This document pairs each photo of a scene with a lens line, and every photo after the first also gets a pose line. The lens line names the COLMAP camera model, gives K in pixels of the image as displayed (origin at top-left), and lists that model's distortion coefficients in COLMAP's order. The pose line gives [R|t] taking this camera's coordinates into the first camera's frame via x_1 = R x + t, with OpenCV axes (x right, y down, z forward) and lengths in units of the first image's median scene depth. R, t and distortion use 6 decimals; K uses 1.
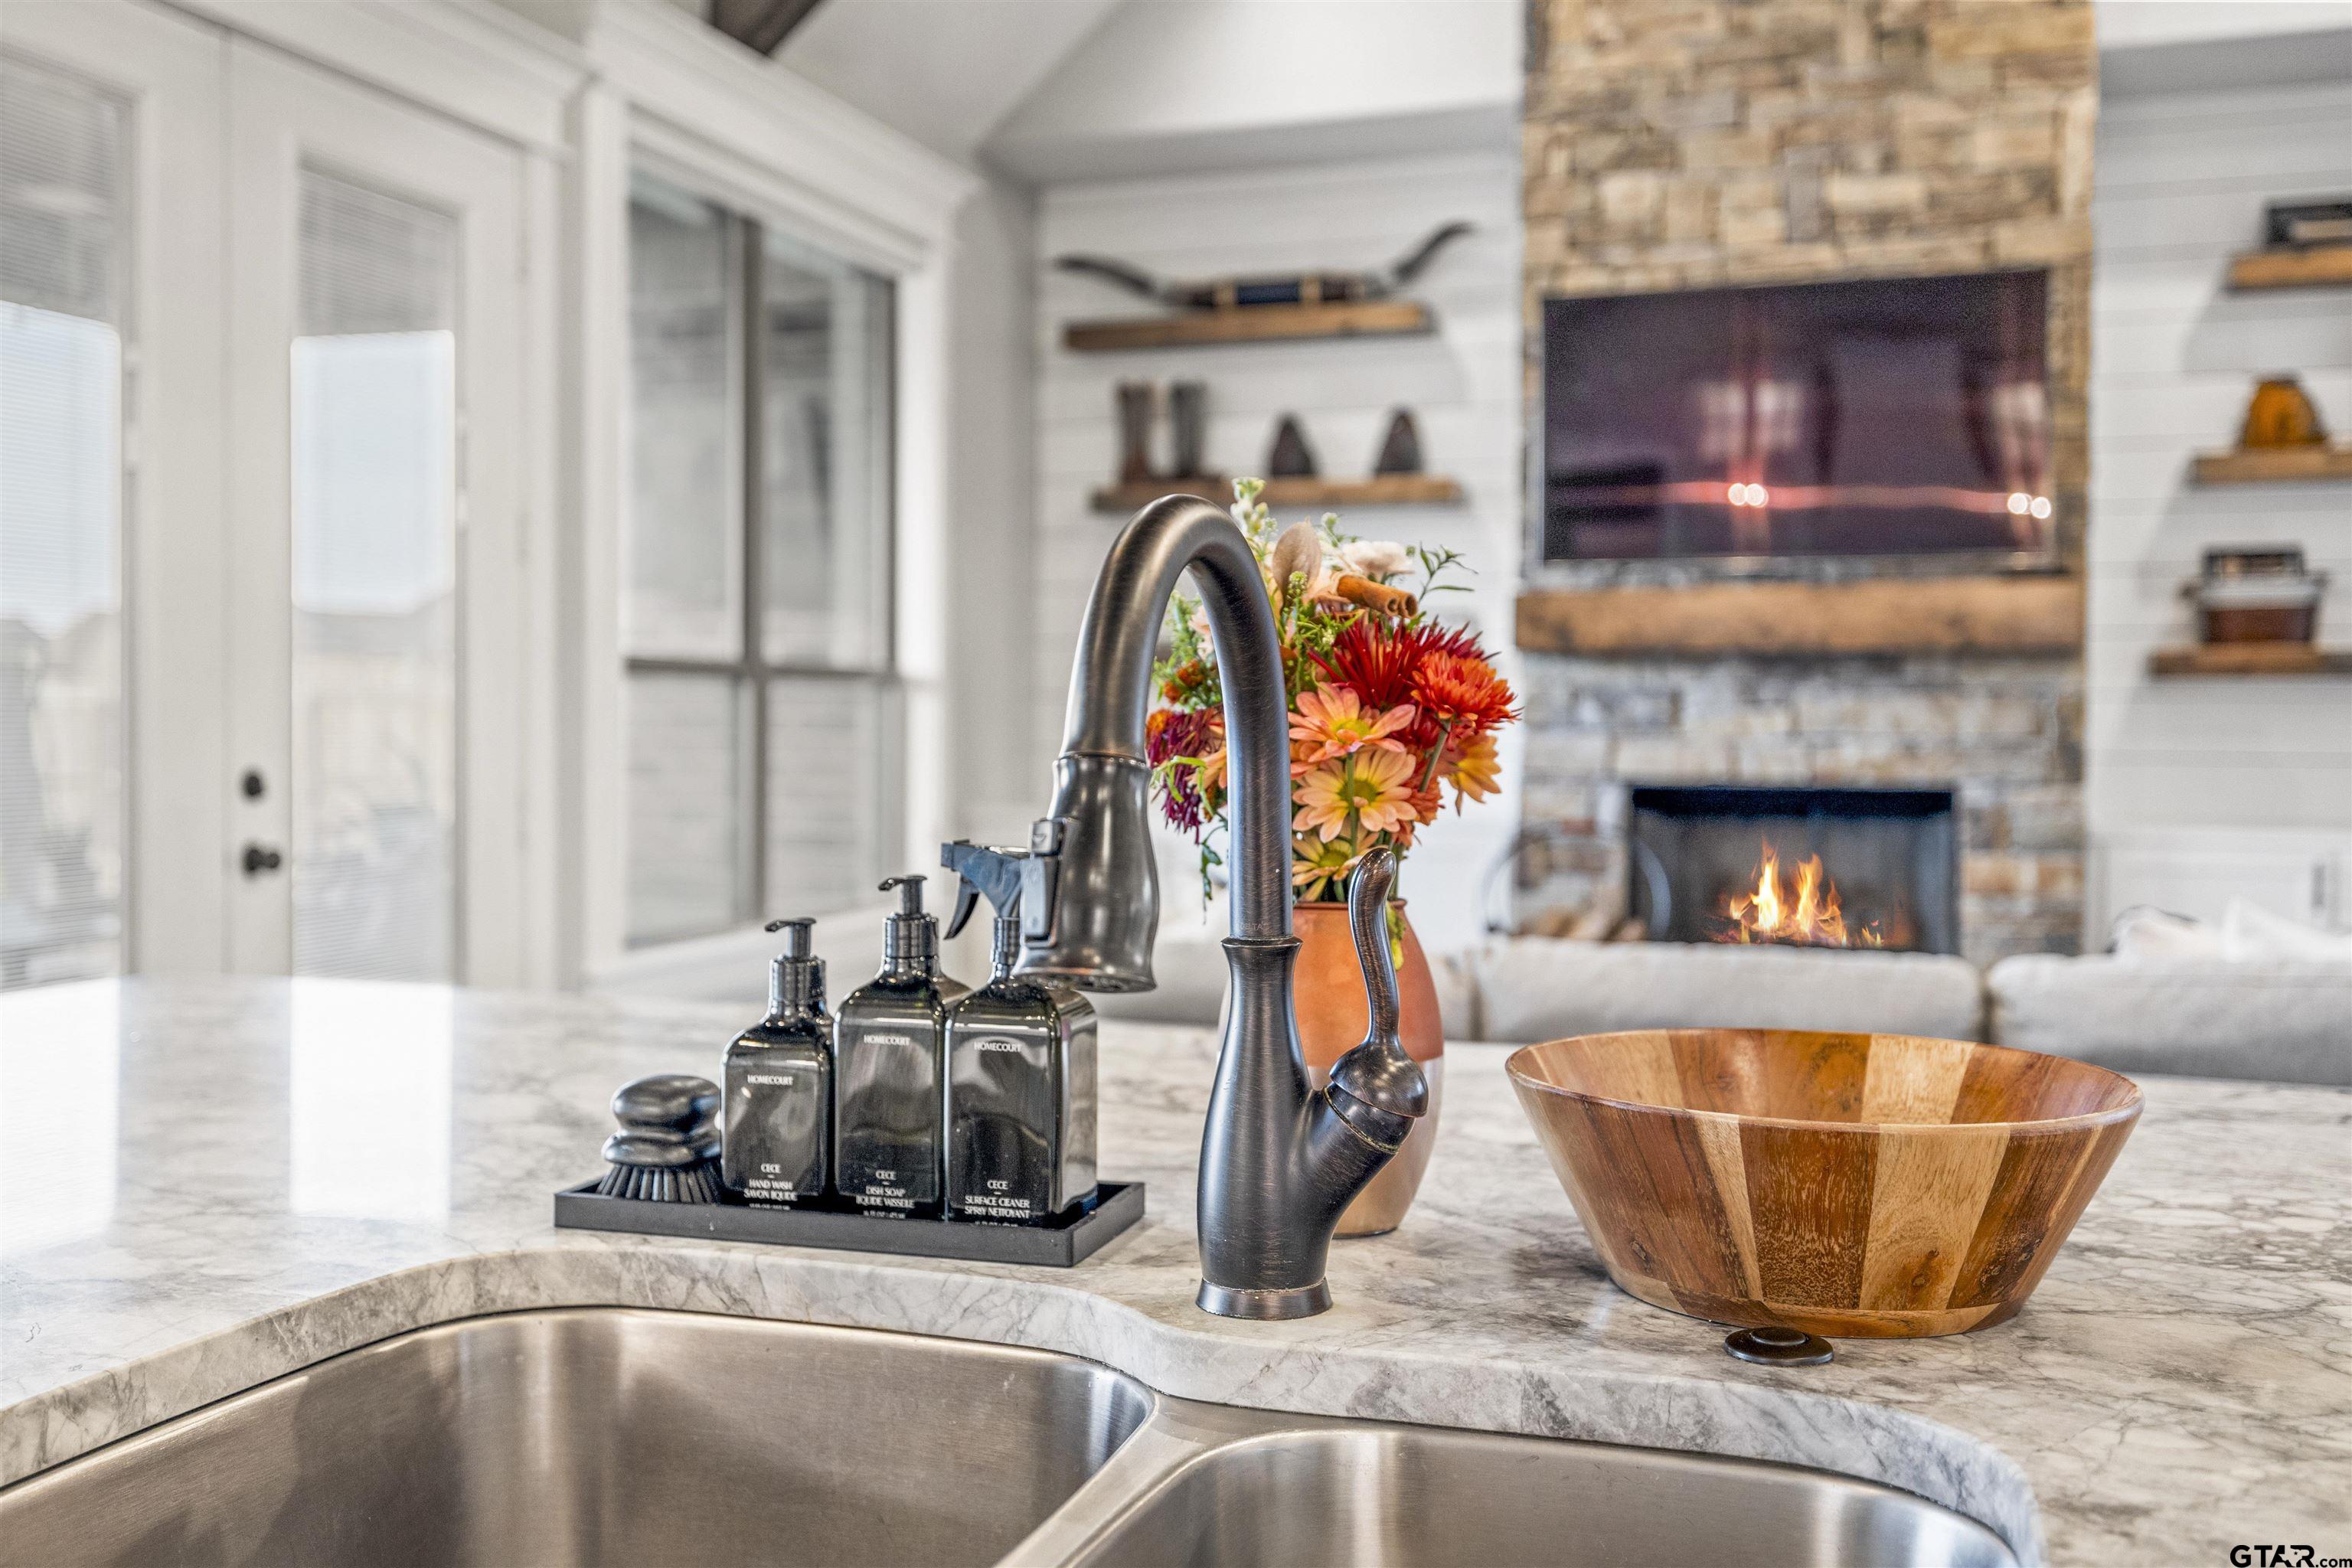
lens RADIAL K [[2256.8, 0, 1172.1], [0, 2256.8, 774.0], [0, 0, 1]] dist [0.008699, 0.000000]
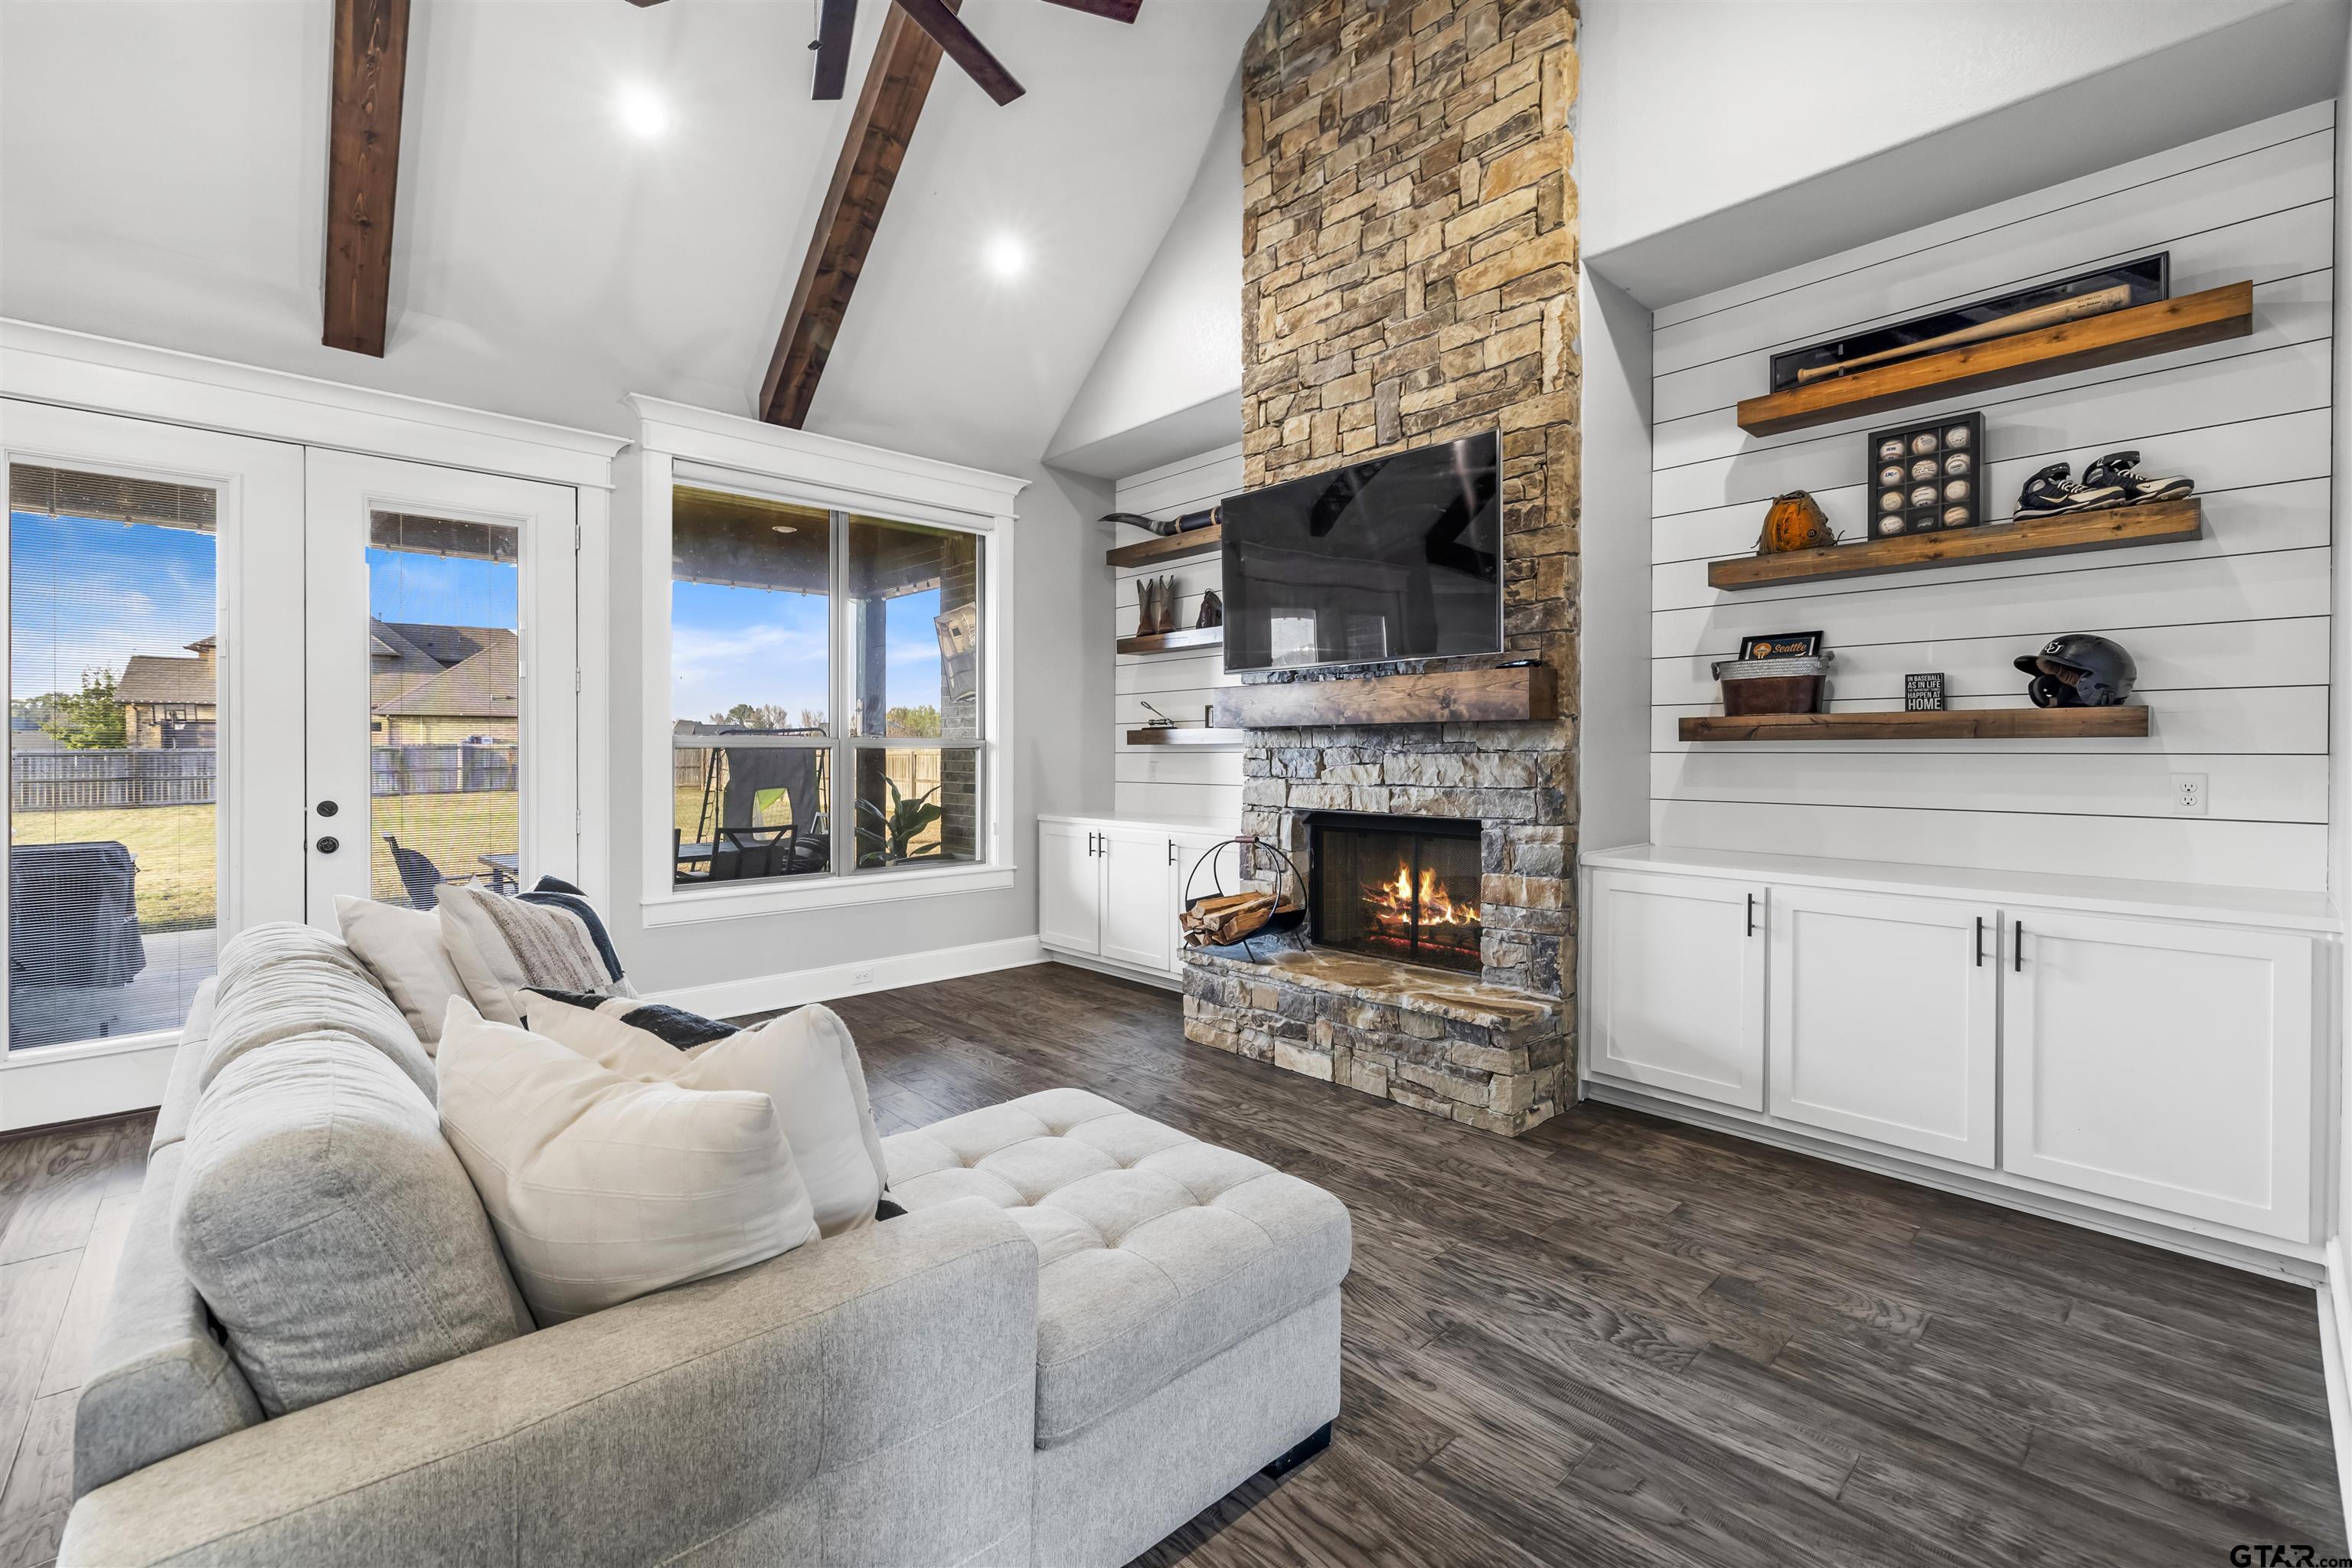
lens RADIAL K [[994.1, 0, 1176.8], [0, 994.1, 758.1], [0, 0, 1]] dist [0.002150, 0.000020]
pose [[0.878619, 0.000113, -0.477523, 0.458348], [-0.007512, 0.999880, -0.013585, -0.022405], [0.477464, 0.015523, 0.878514, 0.371418]]
